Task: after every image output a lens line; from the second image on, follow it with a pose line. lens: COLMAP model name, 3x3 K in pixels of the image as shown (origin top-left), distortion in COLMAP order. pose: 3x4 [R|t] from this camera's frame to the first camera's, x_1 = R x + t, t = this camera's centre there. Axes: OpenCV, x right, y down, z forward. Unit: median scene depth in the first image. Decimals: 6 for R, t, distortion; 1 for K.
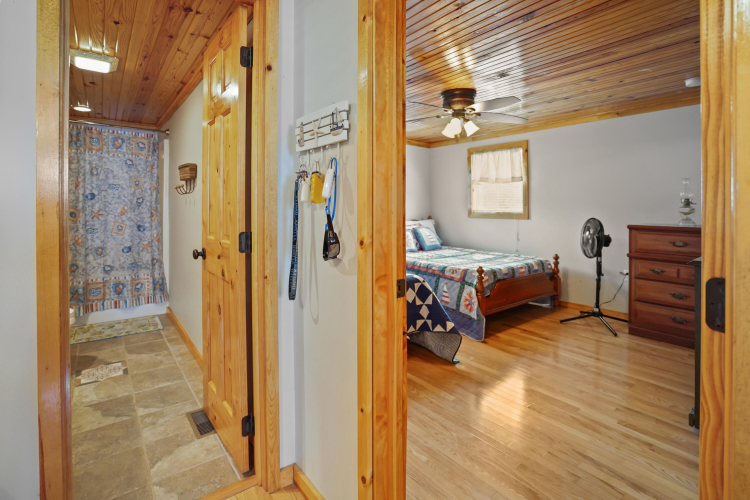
lens RADIAL K [[371.4, 0, 360.9], [0, 371.4, 195.3], [0, 0, 1]] dist [-0.039072, 0.011524]
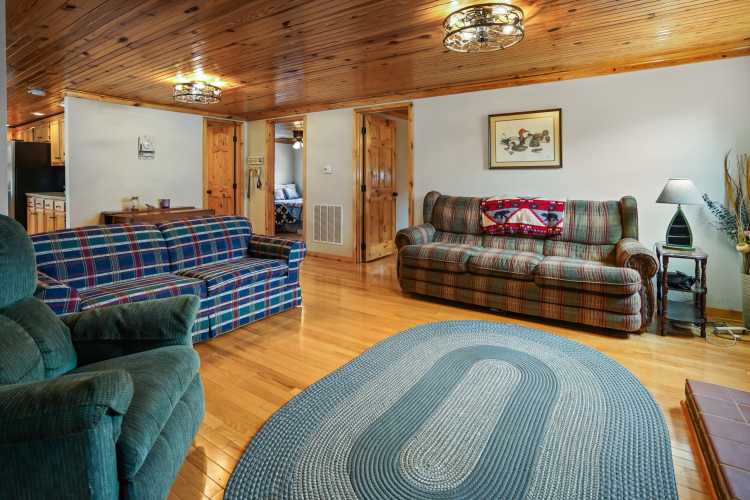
lens RADIAL K [[371.4, 0, 367.7], [0, 371.4, 175.1], [0, 0, 1]] dist [-0.039072, 0.011524]
pose [[0.943014, -0.004043, 0.332729, -0.243451], [-0.004699, 0.999665, 0.025466, -0.087929], [-0.332720, -0.025578, 0.942679, -2.797102]]
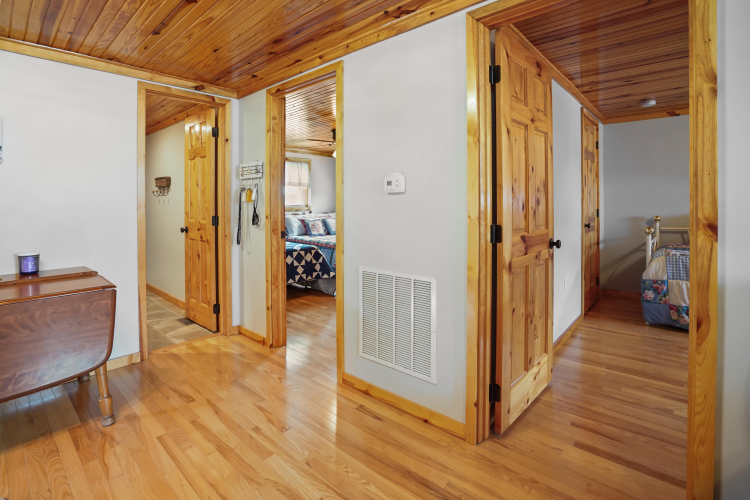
lens RADIAL K [[371.4, 0, 357.9], [0, 371.4, 189.6], [0, 0, 1]] dist [-0.039072, 0.011524]
pose [[0.986202, -0.003702, 0.165503, 0.126939], [0.004436, 0.999982, -0.004067, -0.033980], [-0.165484, 0.004745, 0.986201, -1.059031]]
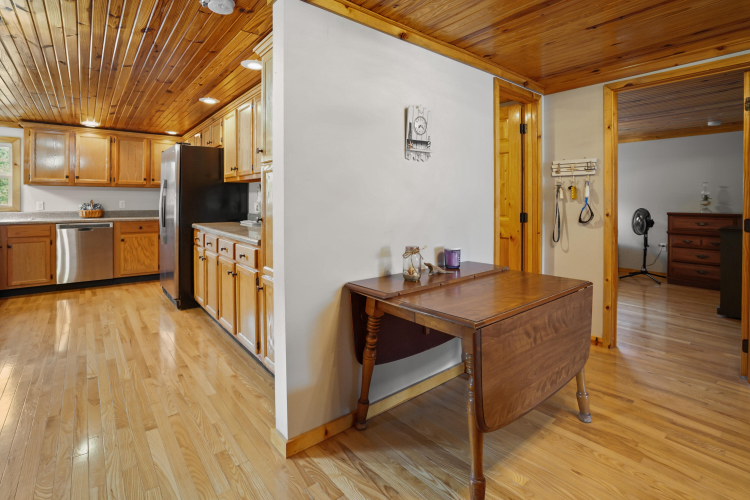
lens RADIAL K [[371.4, 0, 368.6], [0, 371.4, 191.3], [0, 0, 1]] dist [-0.039072, 0.011524]
pose [[0.999572, 0.001007, 0.029236, -1.075994], [-0.001222, 0.999972, 0.007319, -0.032479], [-0.029228, -0.007351, 0.999546, -0.928051]]
